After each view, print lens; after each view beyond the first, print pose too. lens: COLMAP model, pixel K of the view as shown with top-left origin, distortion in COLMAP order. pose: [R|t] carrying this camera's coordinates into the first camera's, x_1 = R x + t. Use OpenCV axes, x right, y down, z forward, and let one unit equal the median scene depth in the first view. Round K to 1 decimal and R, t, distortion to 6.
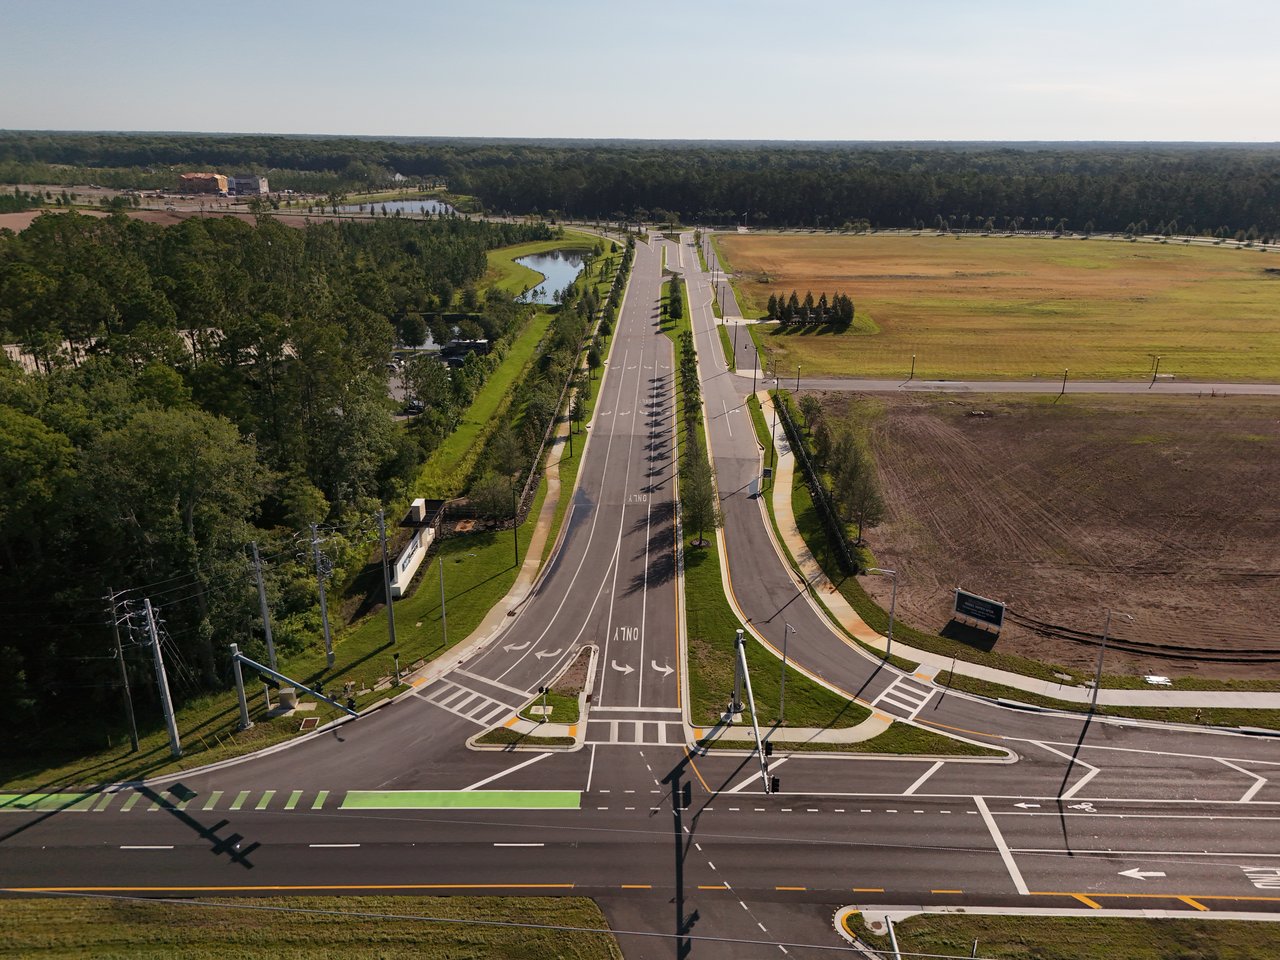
lens RADIAL K [[981.5, 0, 640.0], [0, 981.5, 480.0], [0, 0, 1]] dist [0.095982, -0.139934]
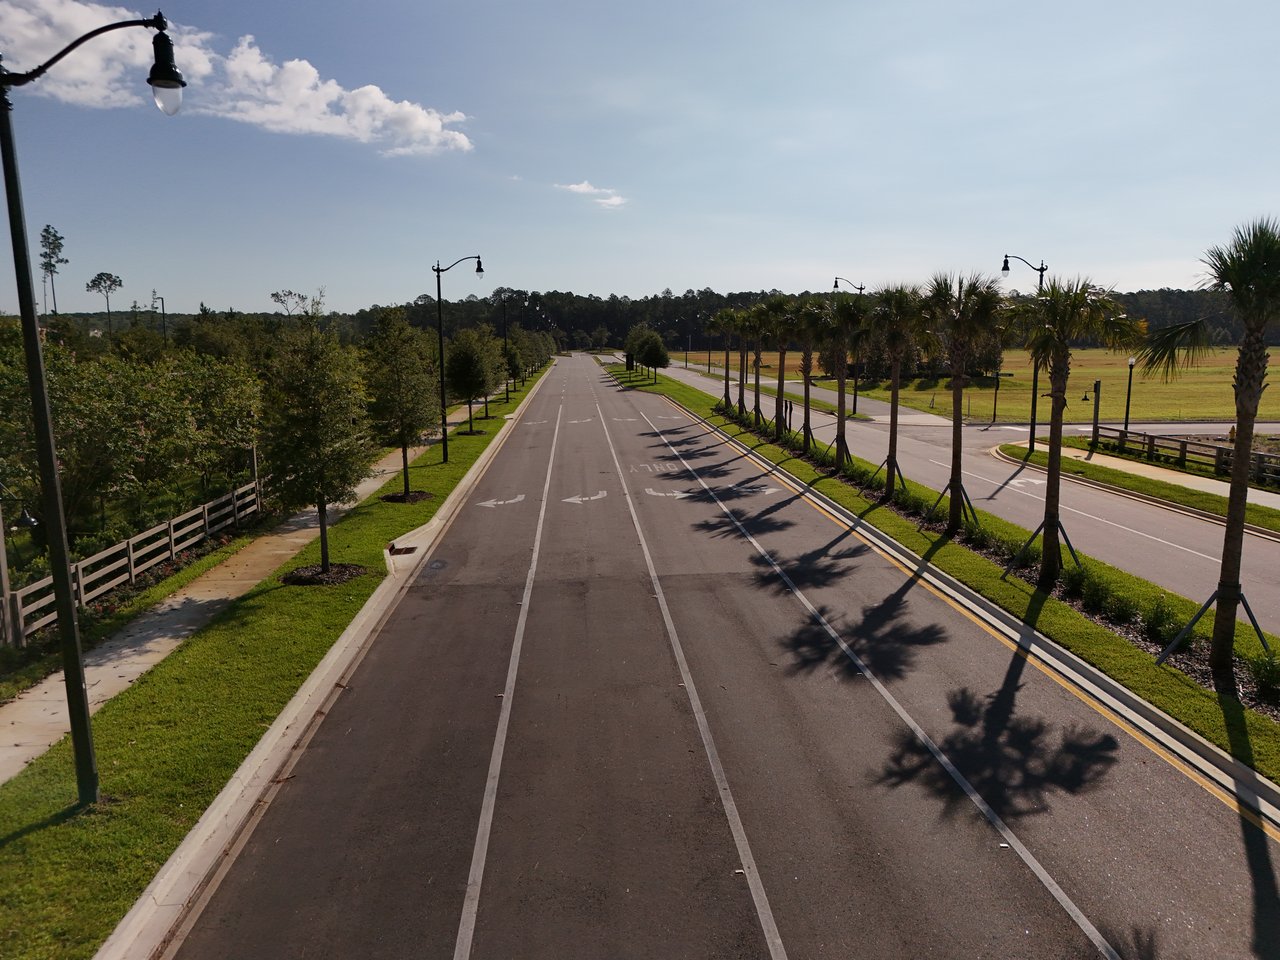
lens RADIAL K [[981.5, 0, 640.0], [0, 981.5, 480.0], [0, 0, 1]] dist [0.095982, -0.139934]
pose [[0.995744, -0.031947, 0.086443, -0.023376], [0.047487, 0.981745, -0.184181, -0.030100], [-0.078981, 0.187502, 0.979084, 0.803392]]
